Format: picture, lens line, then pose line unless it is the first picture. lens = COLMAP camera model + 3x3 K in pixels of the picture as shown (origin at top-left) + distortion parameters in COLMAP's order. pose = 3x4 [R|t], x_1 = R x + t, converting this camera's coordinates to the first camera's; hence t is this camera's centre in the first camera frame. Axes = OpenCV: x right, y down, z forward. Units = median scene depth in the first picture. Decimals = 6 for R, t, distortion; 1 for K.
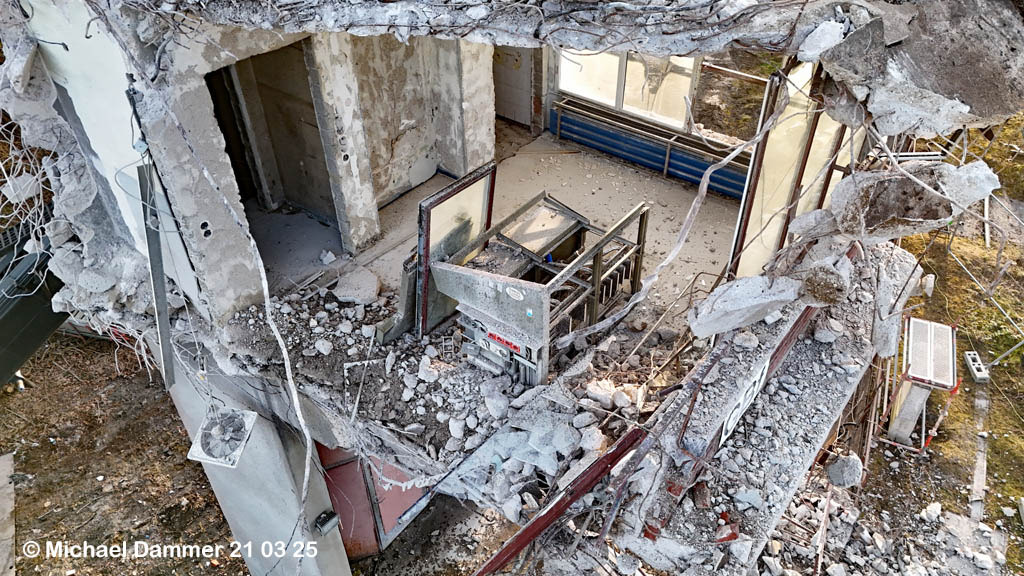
lens RADIAL K [[750.4, 0, 512.0], [0, 750.4, 288.0], [0, 0, 1]] dist [0.071874, -0.067697]
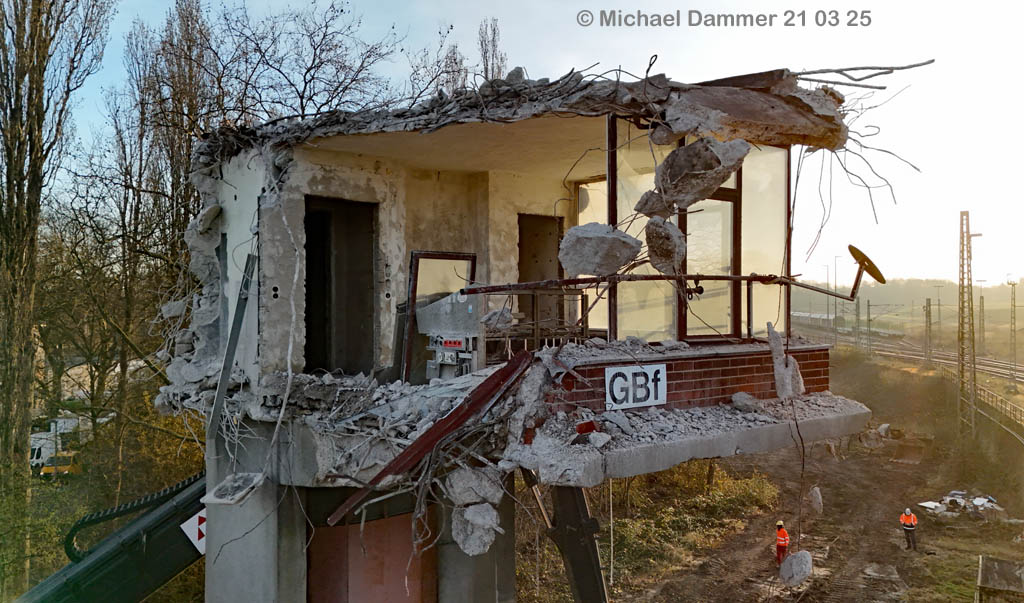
lens RADIAL K [[803.7, 0, 494.4], [0, 803.7, 304.2], [0, 0, 1]] dist [0.102584, -0.120304]
pose [[0.969513, 0.014221, -0.244628, 0.381020], [-0.167481, 0.767195, -0.619162, 0.830106], [0.178873, 0.641256, 0.746187, -0.064068]]
